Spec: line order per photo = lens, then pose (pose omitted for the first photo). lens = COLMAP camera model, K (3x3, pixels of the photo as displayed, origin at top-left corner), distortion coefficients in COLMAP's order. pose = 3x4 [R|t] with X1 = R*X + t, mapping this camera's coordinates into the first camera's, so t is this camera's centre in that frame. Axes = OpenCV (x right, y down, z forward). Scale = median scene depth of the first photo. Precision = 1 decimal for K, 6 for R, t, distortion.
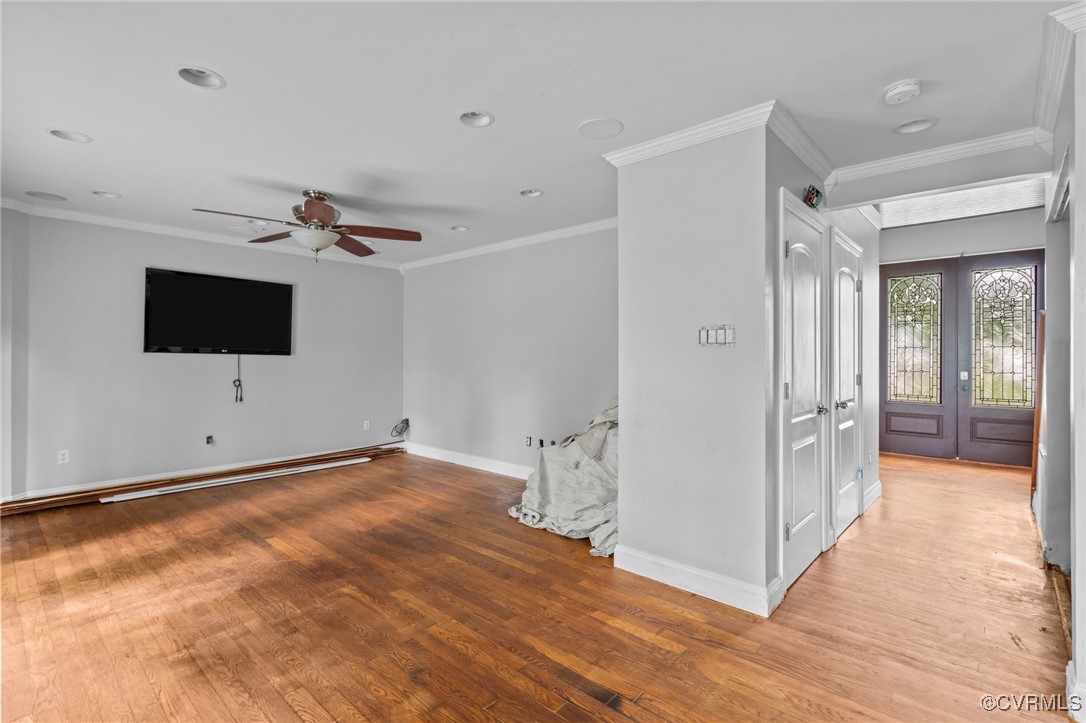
lens RADIAL K [[510.0, 0, 544.0], [0, 510.0, 355.6], [0, 0, 1]] dist [0.001382, -0.000523]
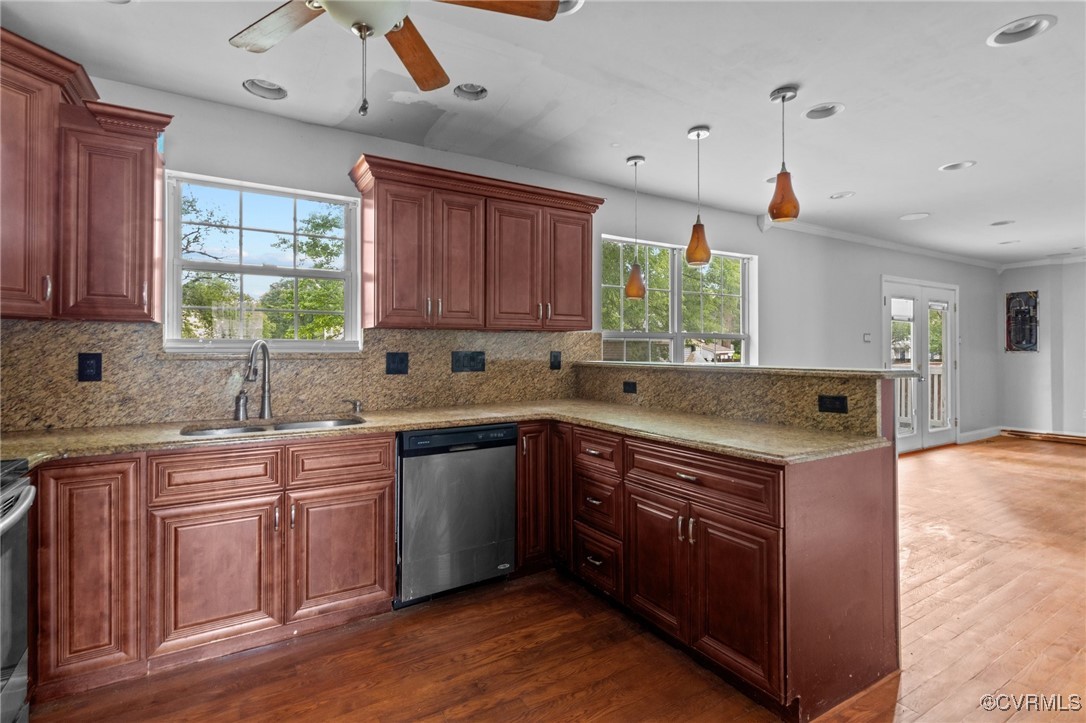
lens RADIAL K [[516.2, 0, 534.4], [0, 516.2, 346.2], [0, 0, 1]] dist [0.001544, 0.000682]
pose [[-0.292842, -0.012043, -0.956085, 1.575456], [0.004667, 0.999891, -0.014025, 0.008338], [0.956150, -0.008569, -0.292754, -0.218180]]
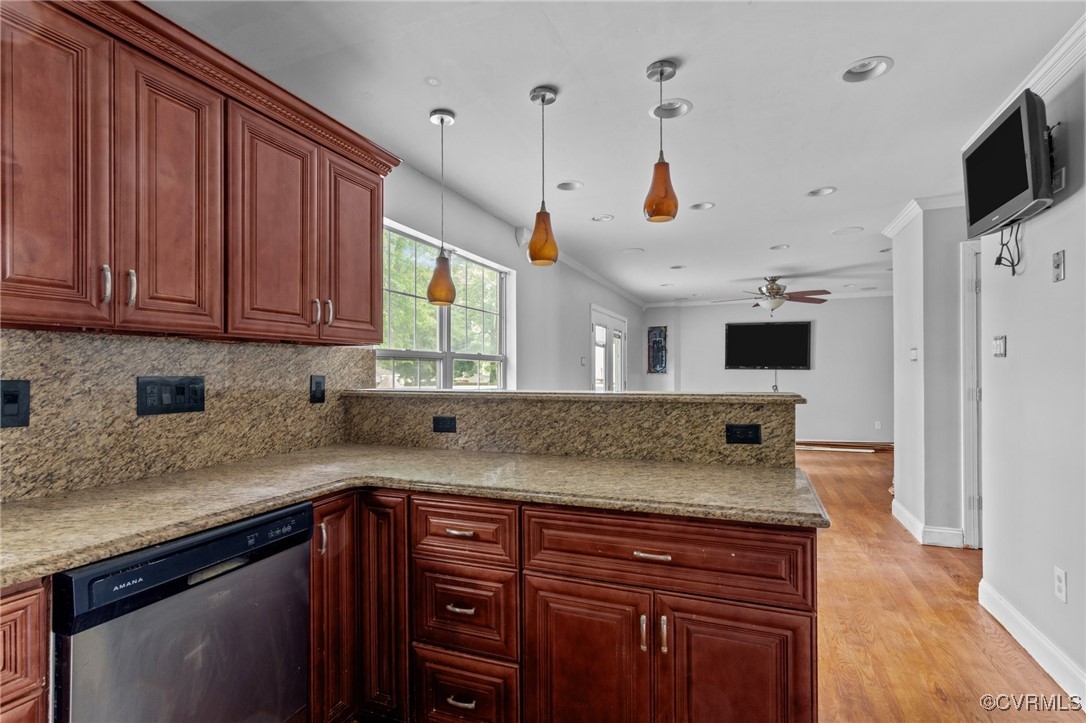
lens RADIAL K [[527.1, 0, 534.5], [0, 527.1, 372.7], [0, 0, 1]] dist [0.002153, 0.000820]
pose [[0.334164, -0.006338, -0.942494, 1.283077], [0.011222, 0.999933, -0.002746, 0.005133], [0.942448, -0.009659, 0.334213, -0.484711]]
